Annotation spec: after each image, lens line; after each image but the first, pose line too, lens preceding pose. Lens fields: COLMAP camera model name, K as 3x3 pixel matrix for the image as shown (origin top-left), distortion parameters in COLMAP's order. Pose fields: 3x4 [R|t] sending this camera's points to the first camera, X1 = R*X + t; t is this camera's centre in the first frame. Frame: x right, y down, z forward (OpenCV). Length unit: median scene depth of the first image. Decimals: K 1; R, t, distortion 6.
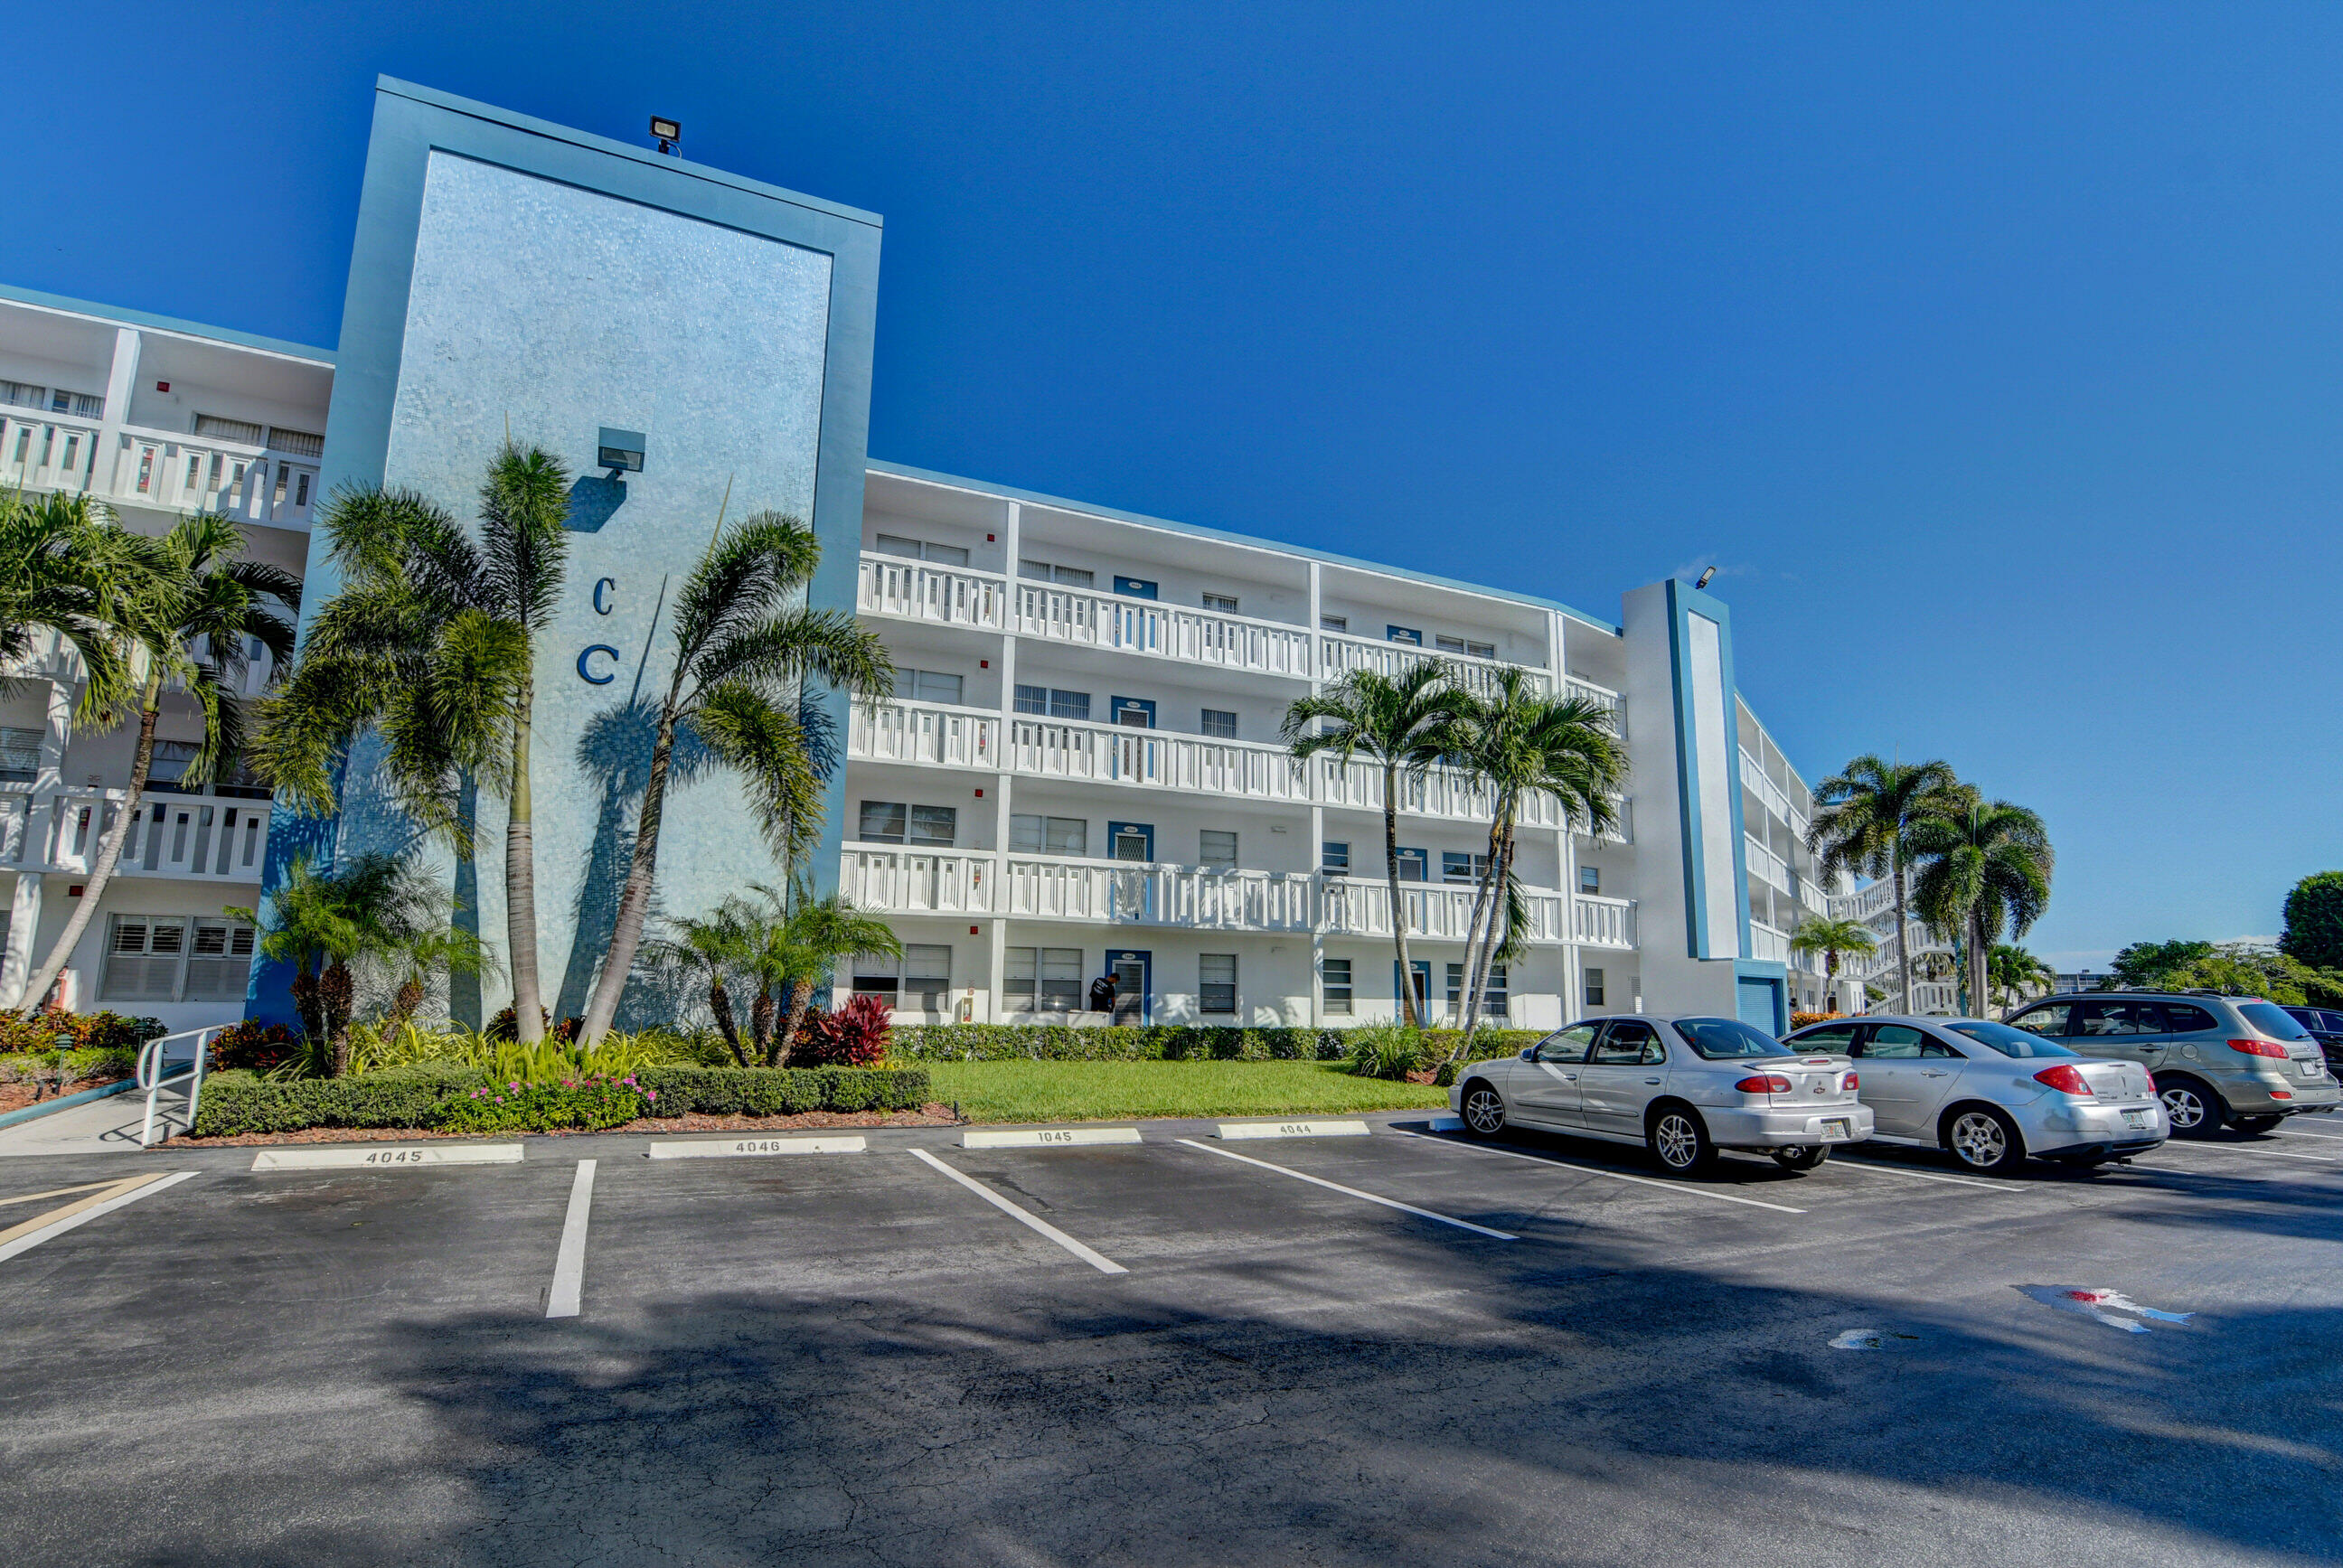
lens RADIAL K [[1176.2, 0, 1171.8], [0, 1176.2, 796.4], [0, 0, 1]] dist [-0.024695, 0.001782]
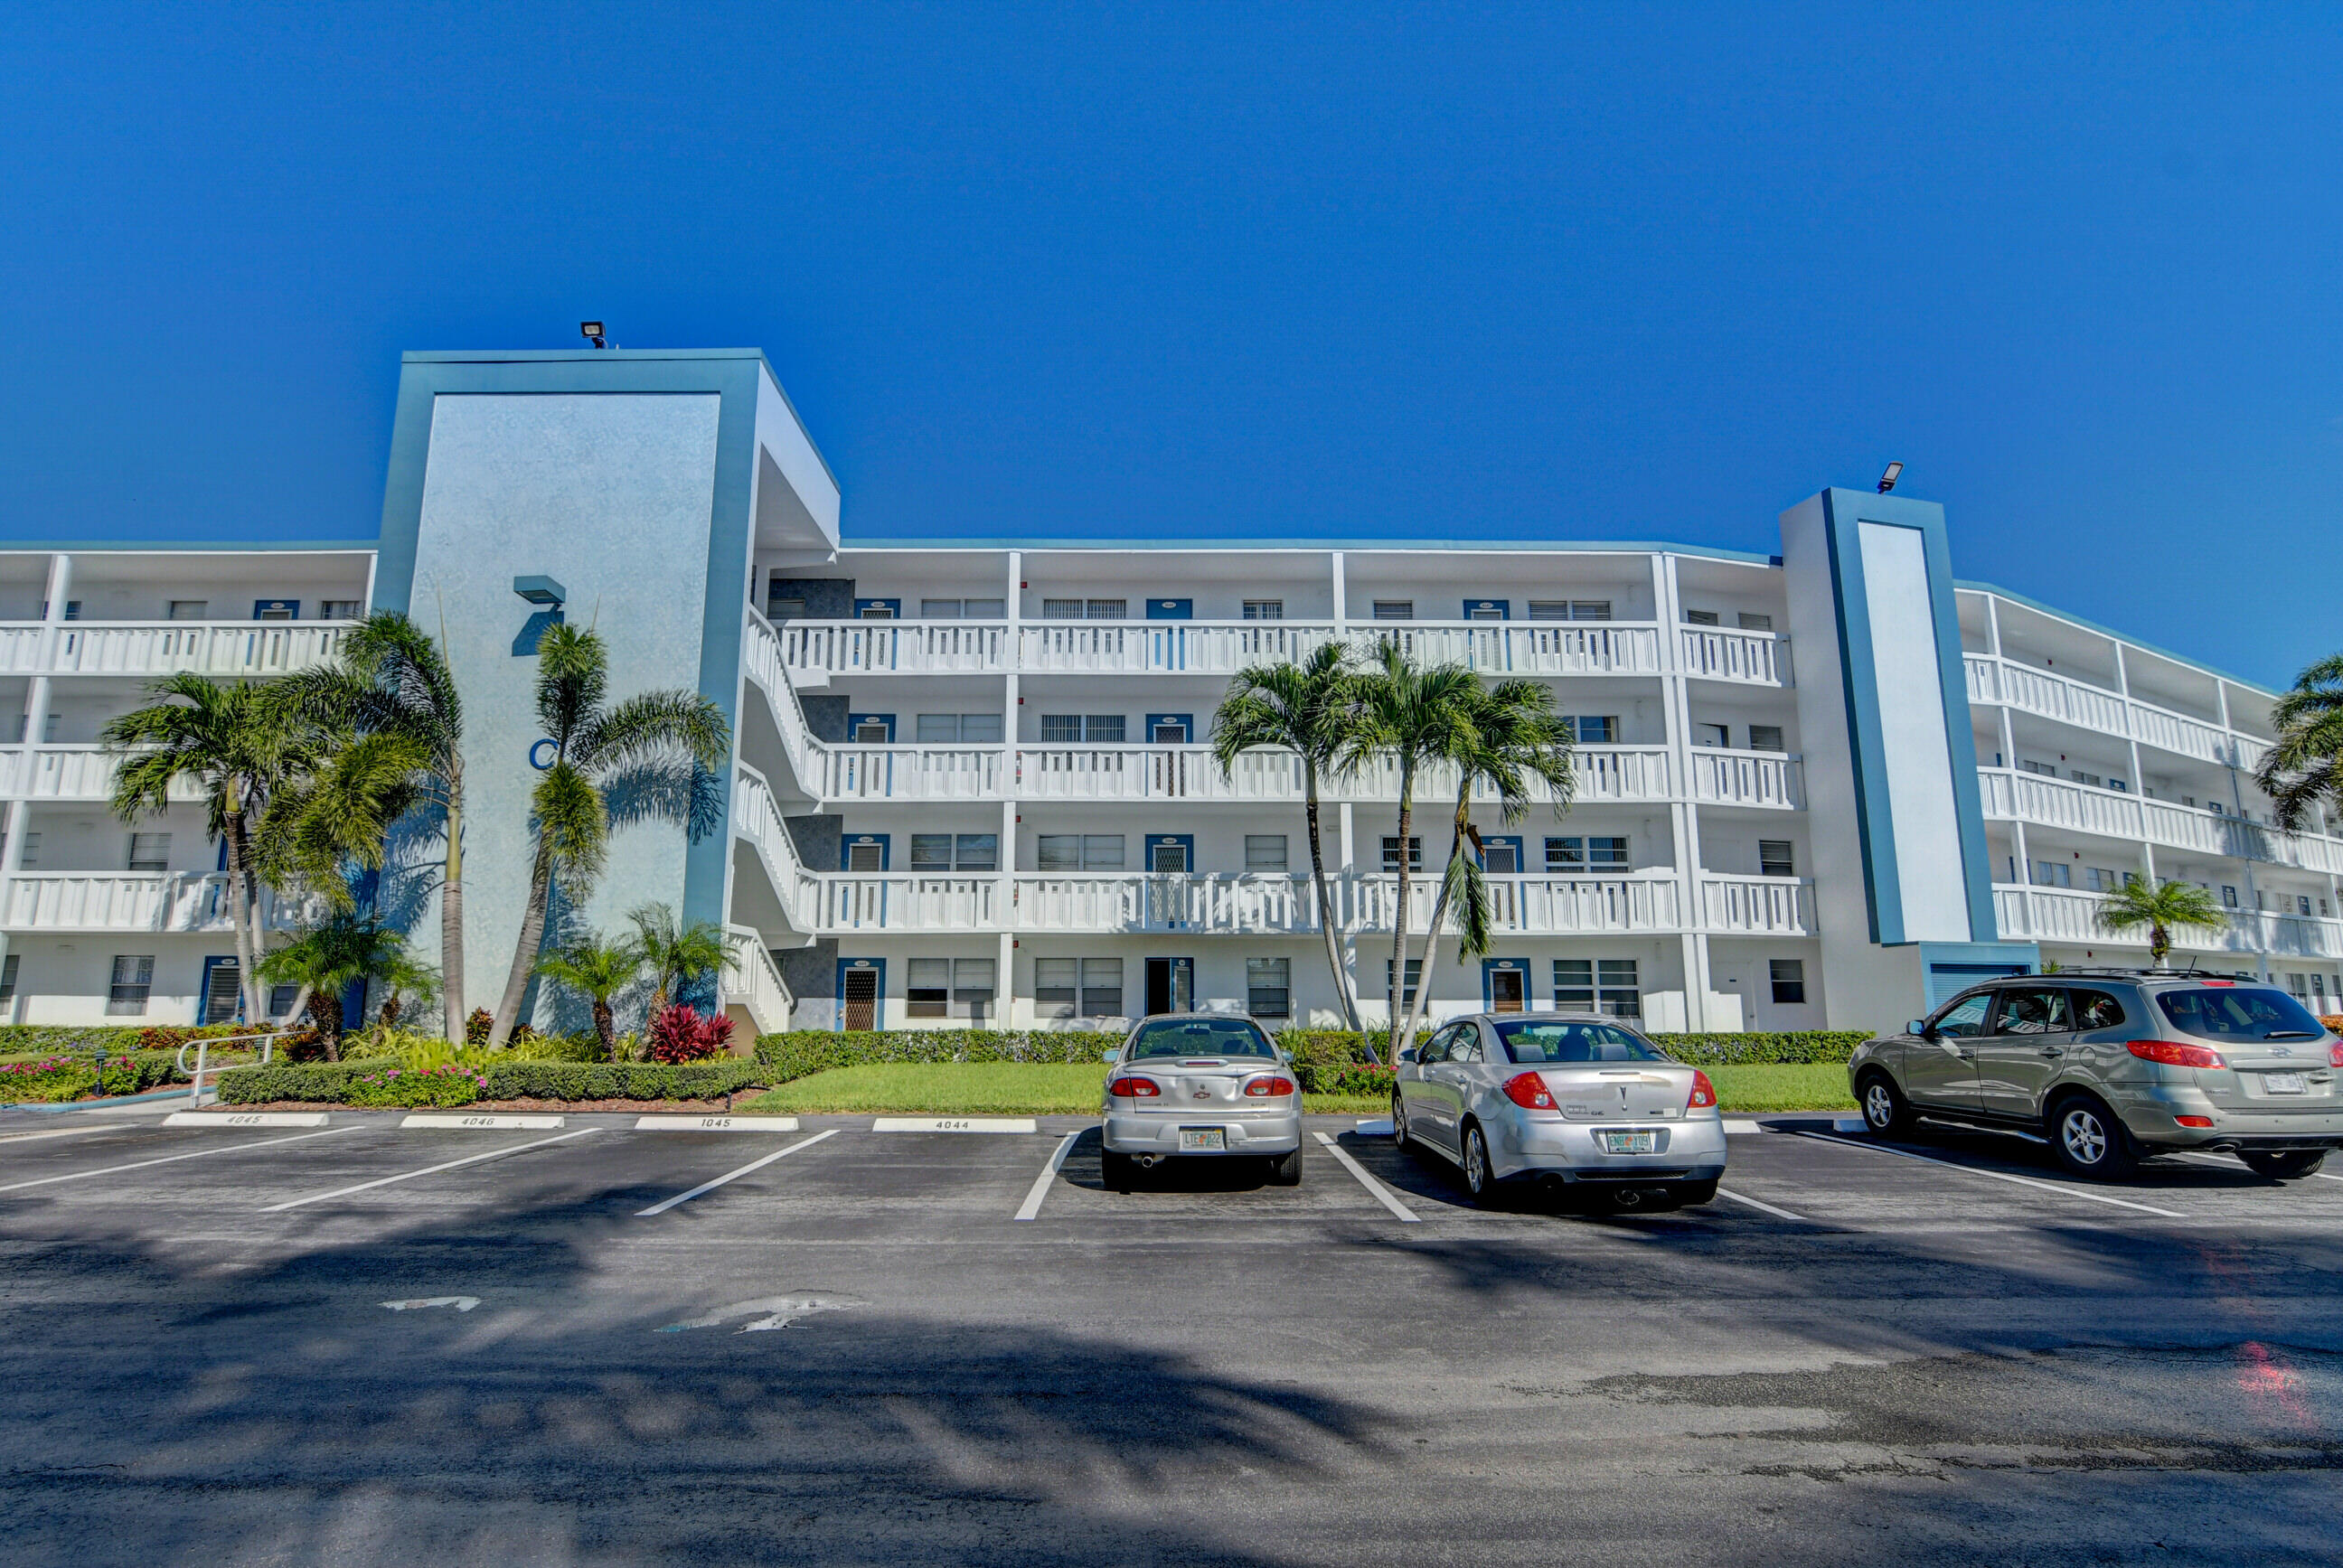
lens RADIAL K [[1147.4, 0, 1158.9], [0, 1147.4, 803.5], [0, 0, 1]] dist [-0.028869, 0.011015]
pose [[0.903103, -0.089937, -0.419902, 0.418657], [0.087308, 0.995854, -0.025520, 0.021610], [0.420456, -0.013614, 0.907211, 0.083962]]
